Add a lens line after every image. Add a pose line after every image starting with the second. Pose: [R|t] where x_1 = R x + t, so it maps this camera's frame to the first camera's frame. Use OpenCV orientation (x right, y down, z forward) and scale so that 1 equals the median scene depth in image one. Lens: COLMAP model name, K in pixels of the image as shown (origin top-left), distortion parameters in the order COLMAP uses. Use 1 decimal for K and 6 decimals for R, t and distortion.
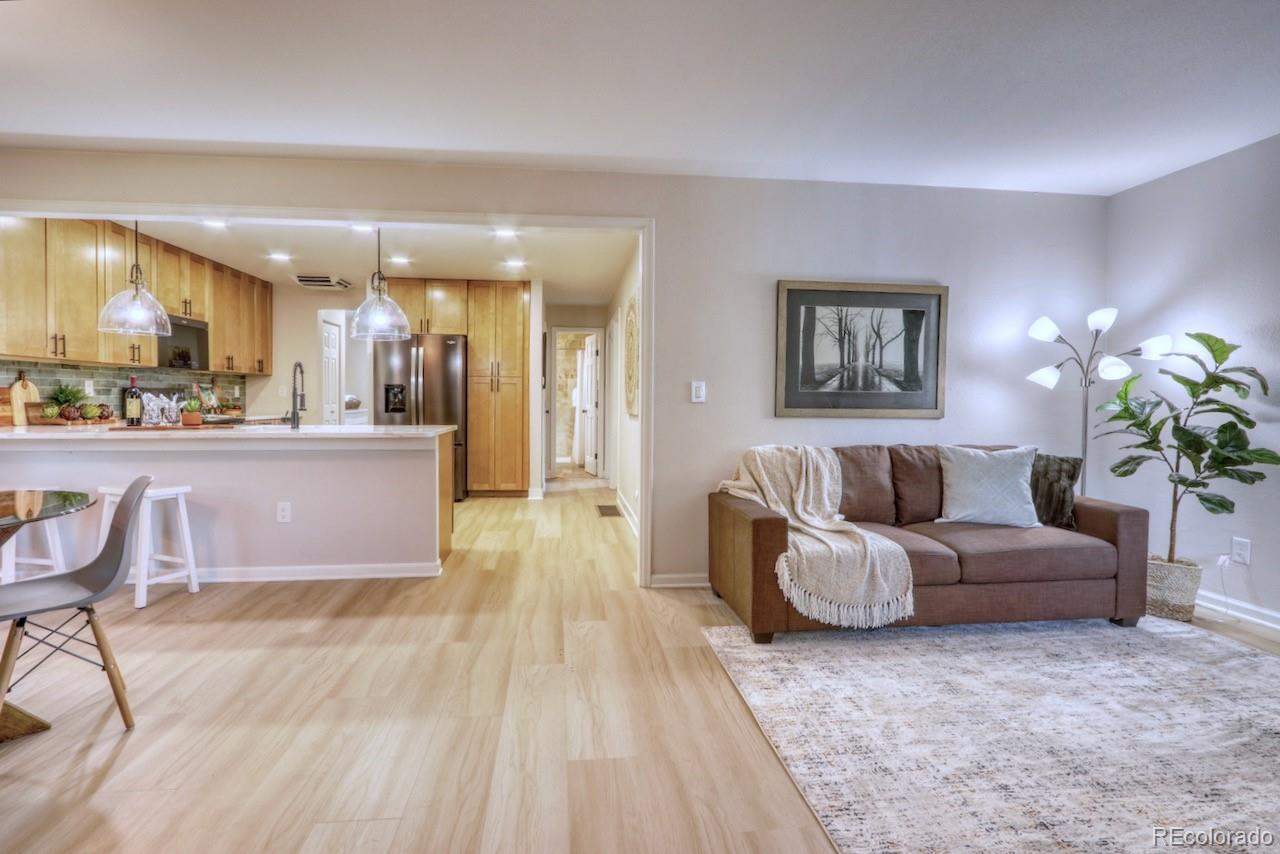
lens RADIAL K [[627.7, 0, 630.2], [0, 627.7, 413.5], [0, 0, 1]] dist [-0.021805, 0.004218]
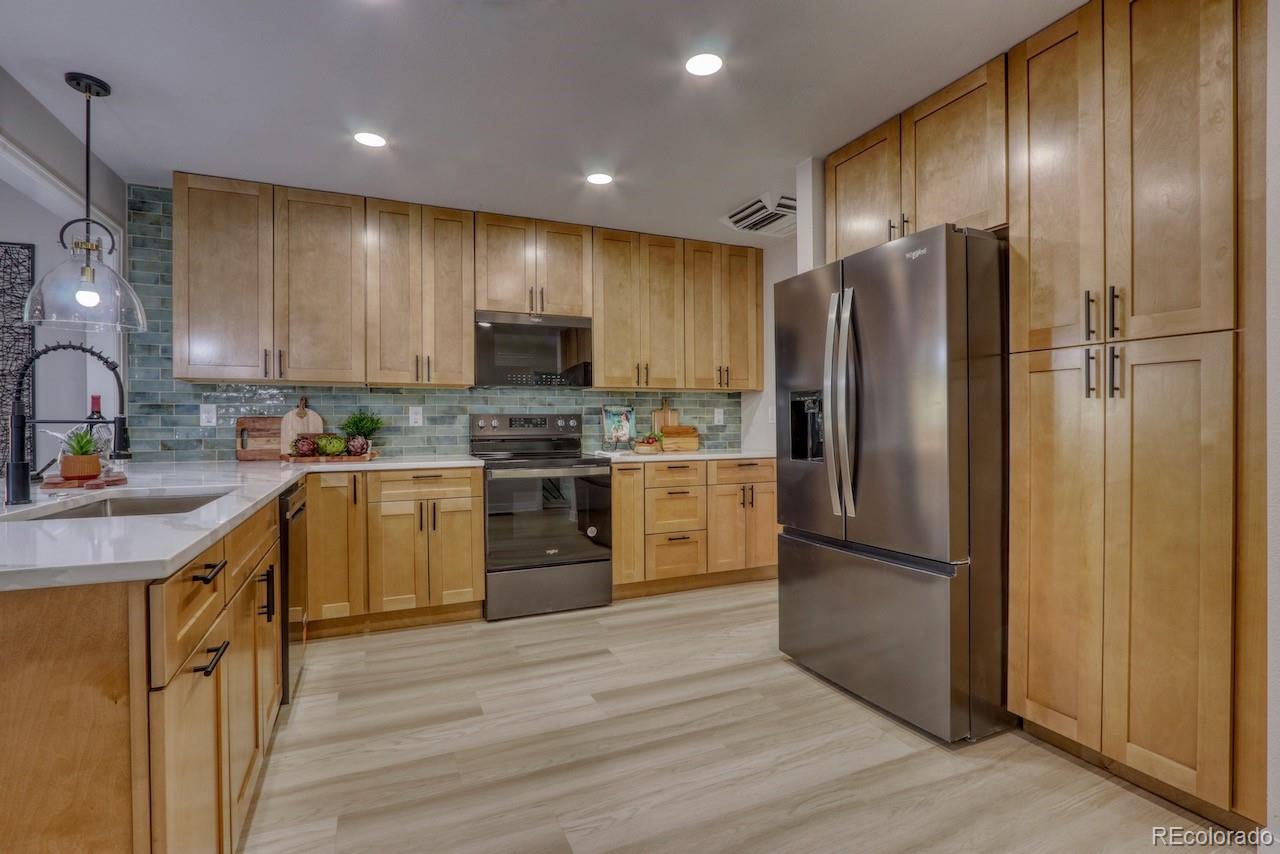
lens RADIAL K [[587.6, 0, 632.4], [0, 587.6, 429.1], [0, 0, 1]] dist [-0.016897, 0.001102]
pose [[0.297037, -0.001022, -0.954866, -0.073357], [-0.015921, 0.999855, -0.006022, -0.035120], [0.954733, 0.016991, 0.296977, 1.585500]]
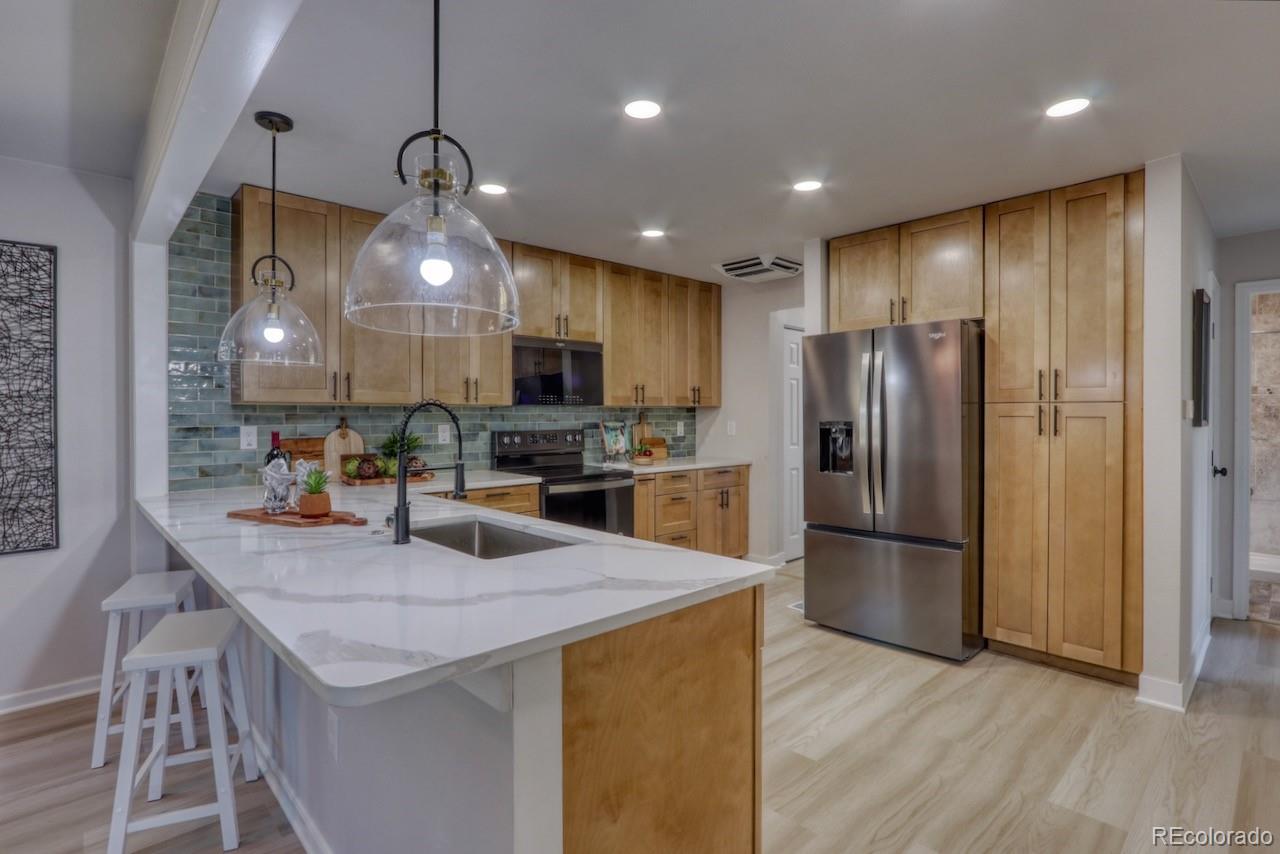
lens RADIAL K [[619.4, 0, 629.9], [0, 619.4, 420.3], [0, 0, 1]] dist [-0.016829, 0.000783]
pose [[0.590935, -0.001590, -0.806717, -0.079497], [-0.013071, 0.999848, -0.011546, -0.079908], [0.806613, 0.017368, 0.590825, 1.076827]]
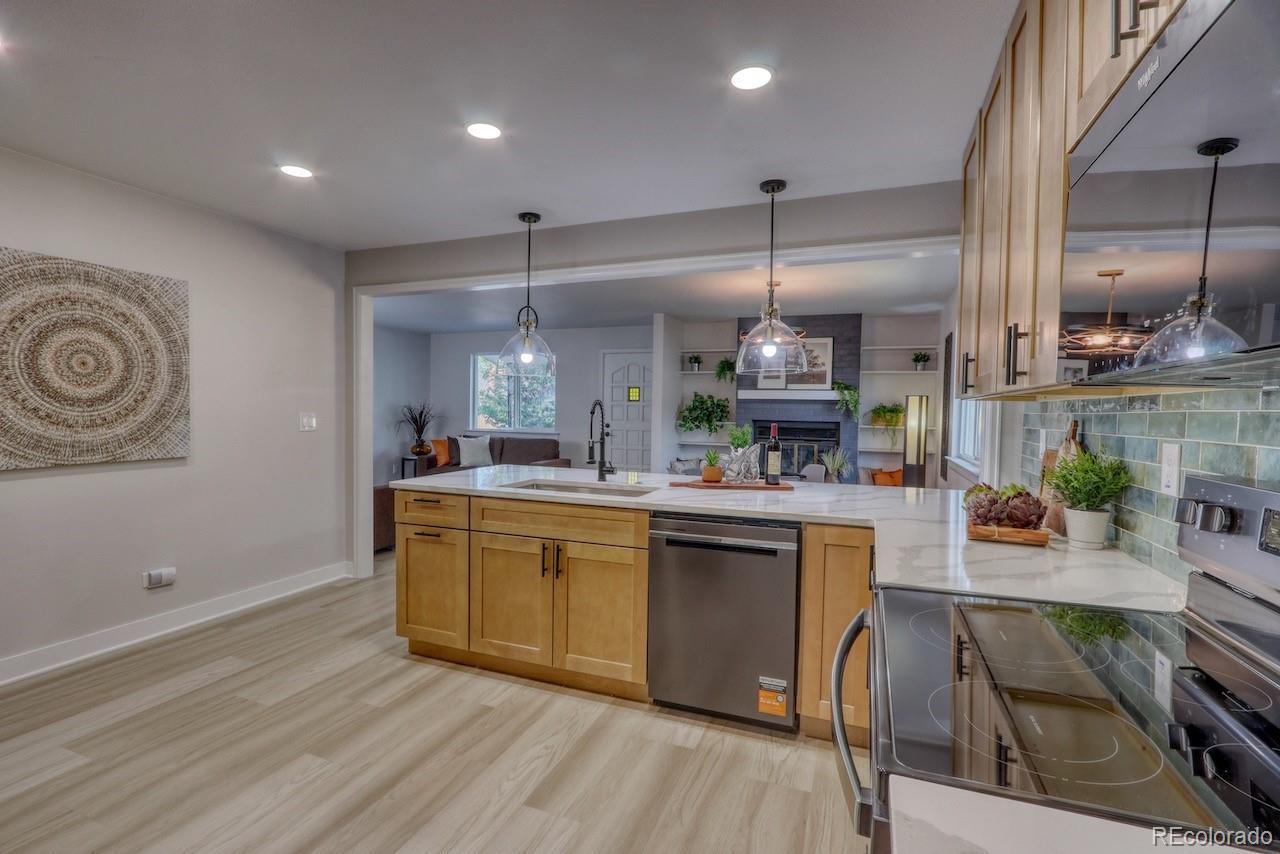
lens RADIAL K [[592.5, 0, 631.2], [0, 592.5, 430.8], [0, 0, 1]] dist [-0.013943, 0.000479]
pose [[-0.880676, -0.036521, 0.472310, -1.178250], [-0.009845, 0.998220, 0.058829, -0.111774], [-0.473618, 0.047159, -0.879467, 2.094333]]
